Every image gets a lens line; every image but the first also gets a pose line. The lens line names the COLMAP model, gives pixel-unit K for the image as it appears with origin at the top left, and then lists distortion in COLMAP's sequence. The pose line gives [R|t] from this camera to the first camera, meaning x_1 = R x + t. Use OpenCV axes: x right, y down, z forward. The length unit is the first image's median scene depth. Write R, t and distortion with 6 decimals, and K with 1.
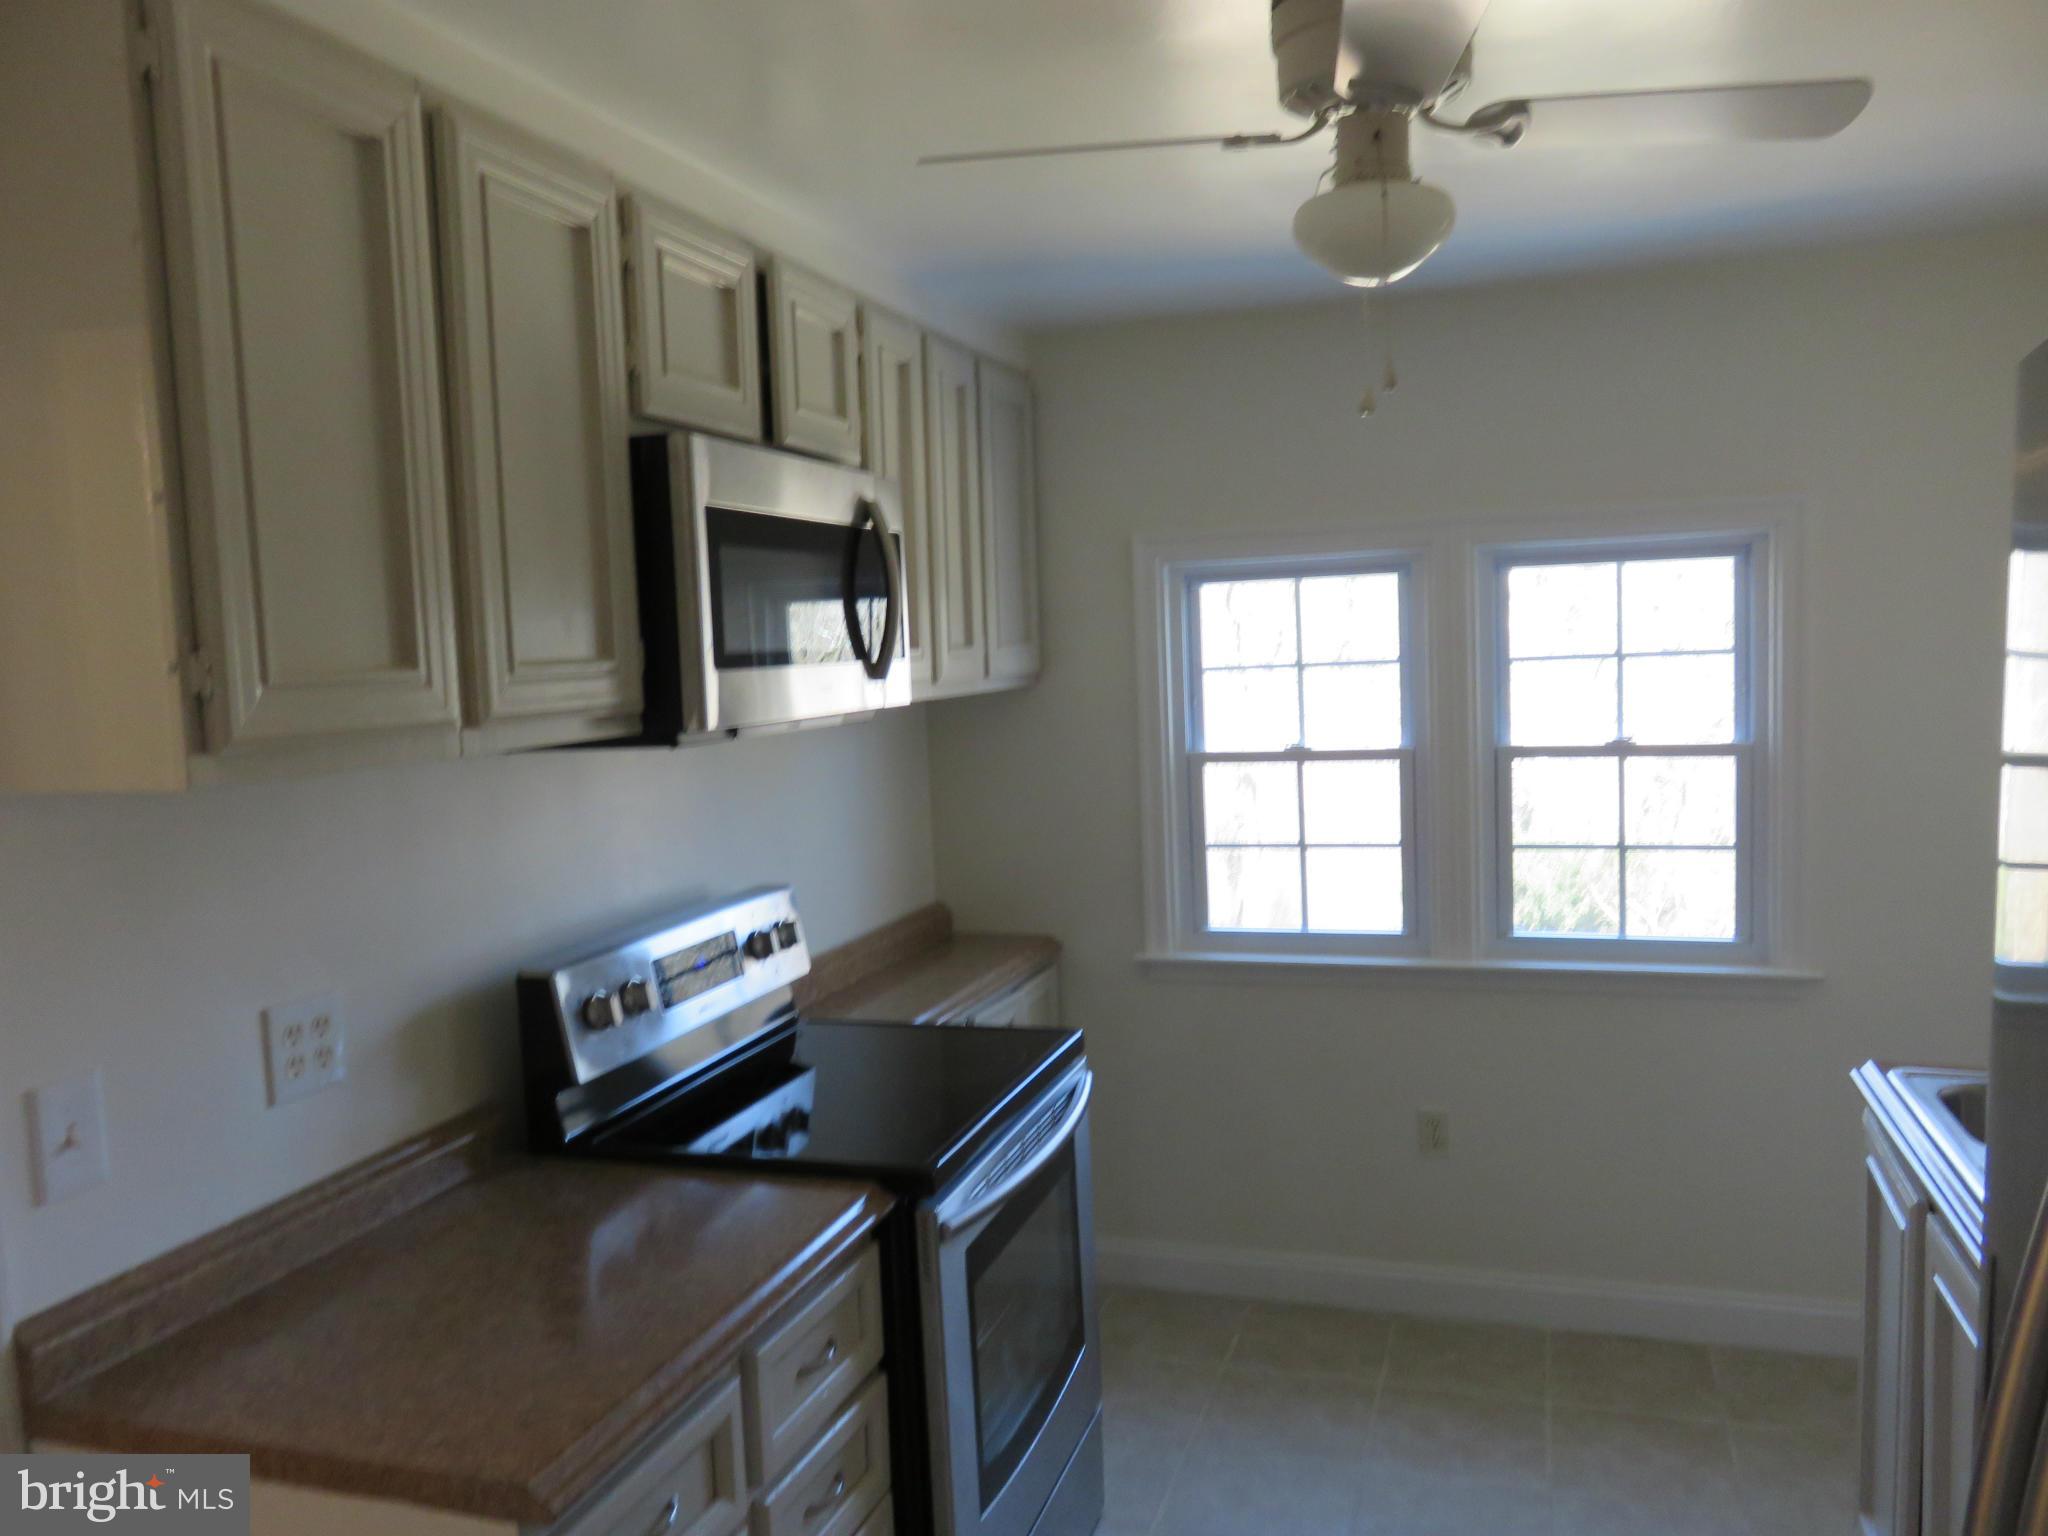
lens RADIAL K [[1547.6, 0, 1018.4], [0, 1547.6, 766.7], [0, 0, 1]] dist [-0.005705, 0.007239]
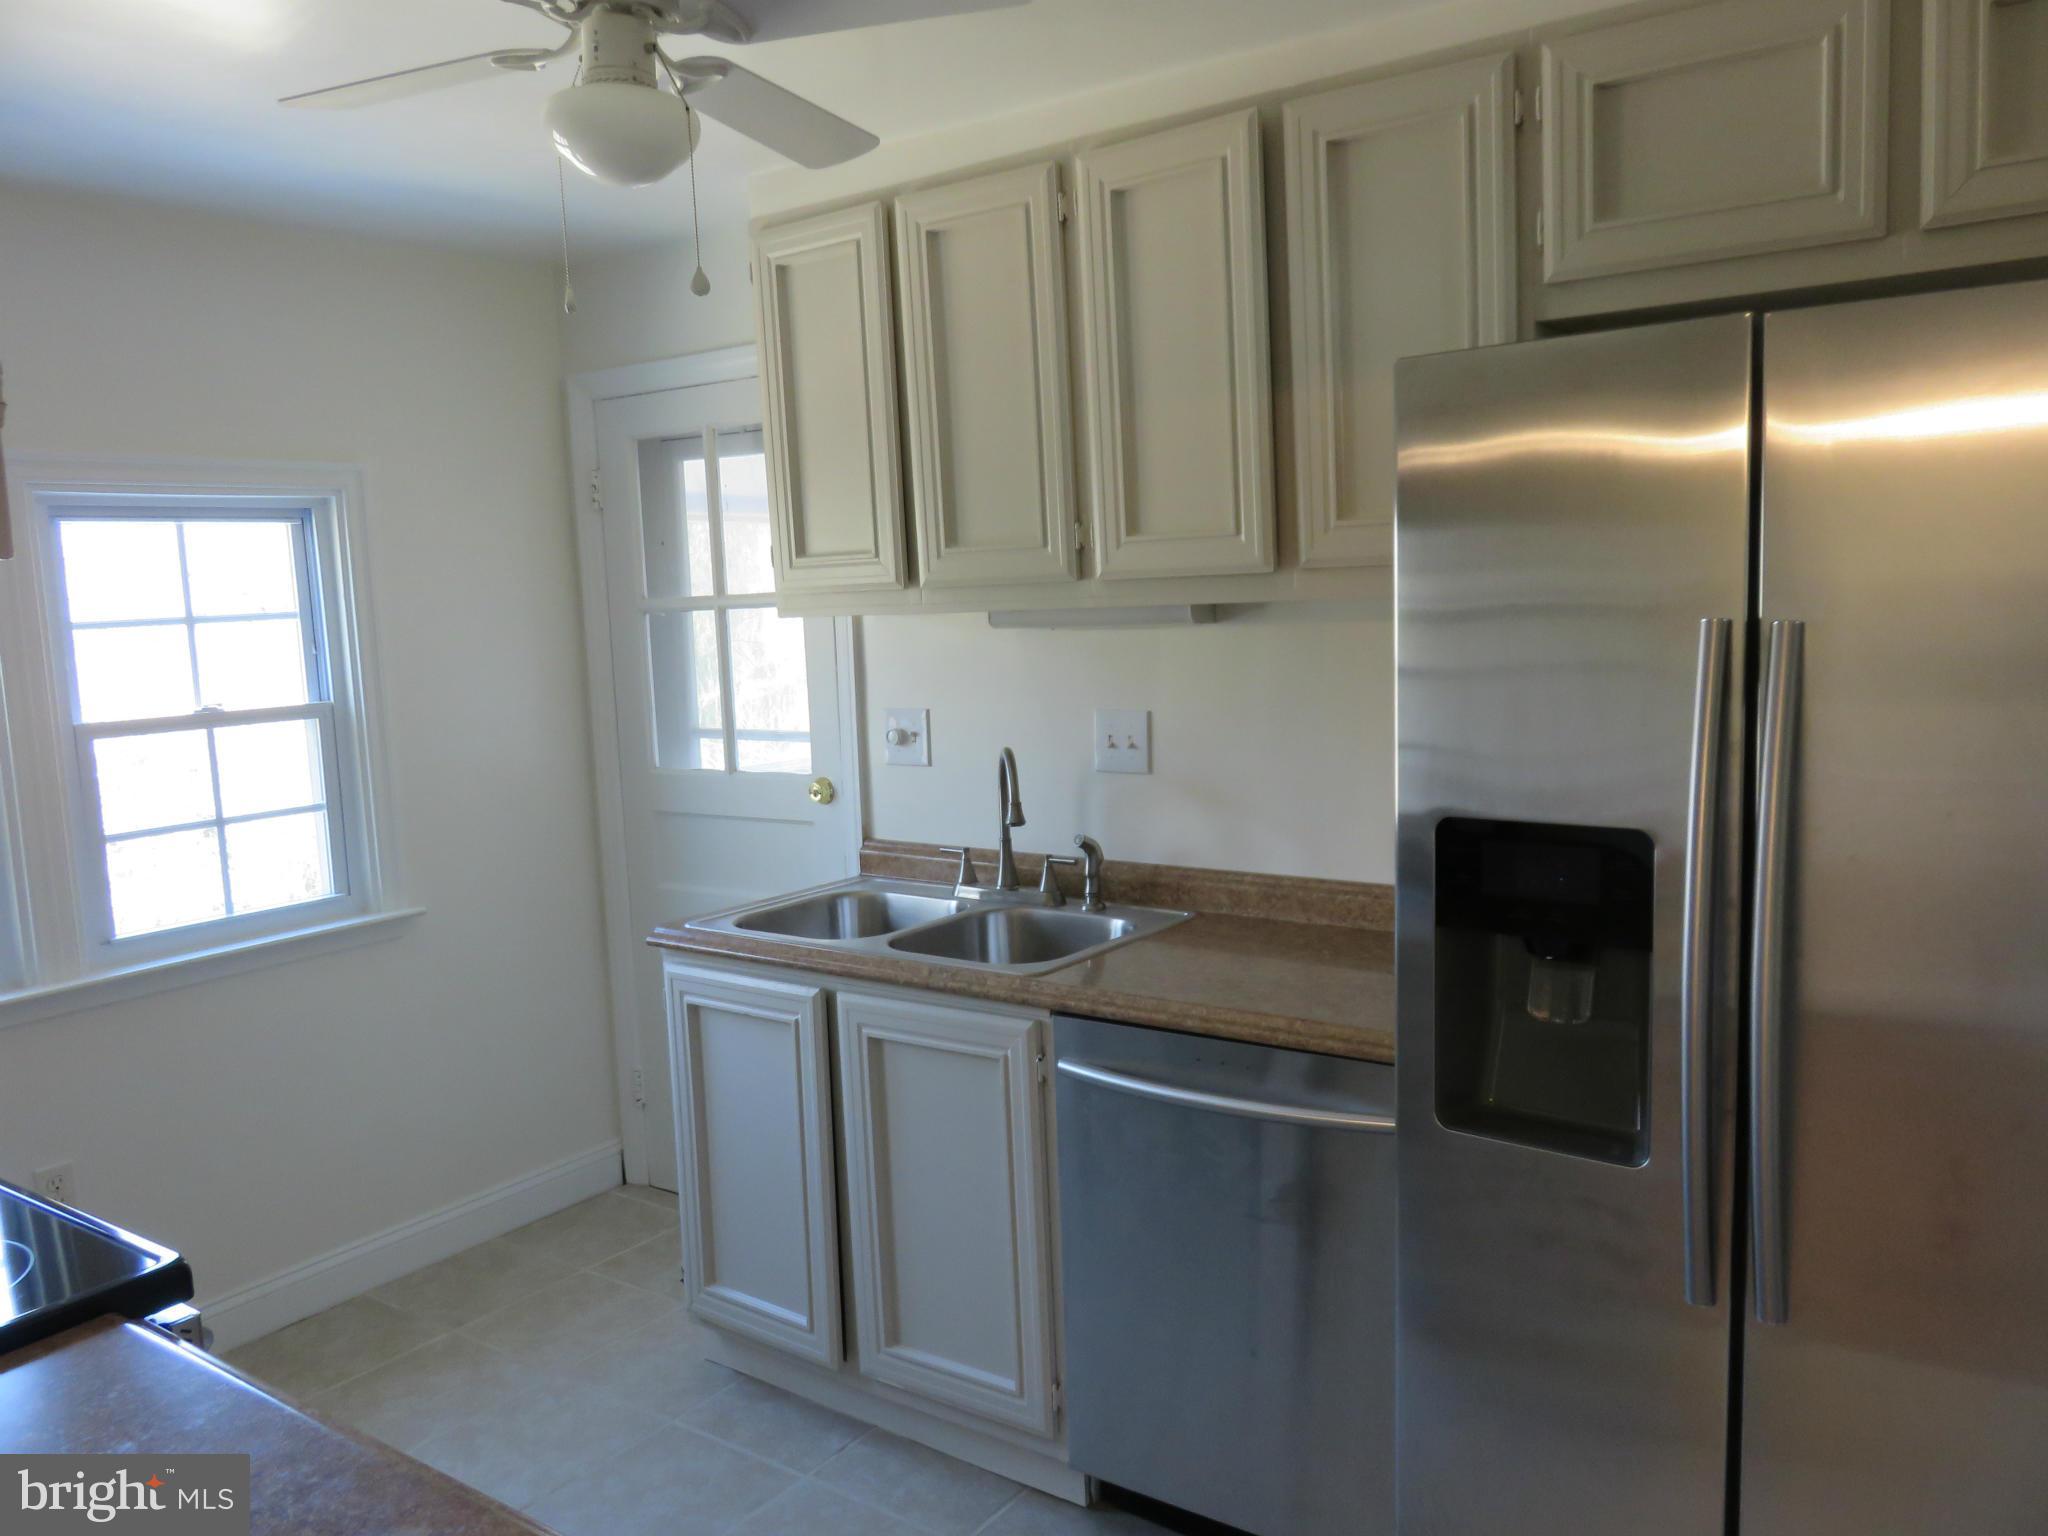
lens RADIAL K [[1759.7, 0, 1027.3], [0, 1759.7, 776.2], [0, 0, 1]] dist [-0.007509, 0.003548]
pose [[0.335873, -0.095022, 0.937102, -0.477199], [0.104024, 0.992554, 0.063361, 0.007403], [-0.936145, 0.076200, 0.343257, 0.170167]]
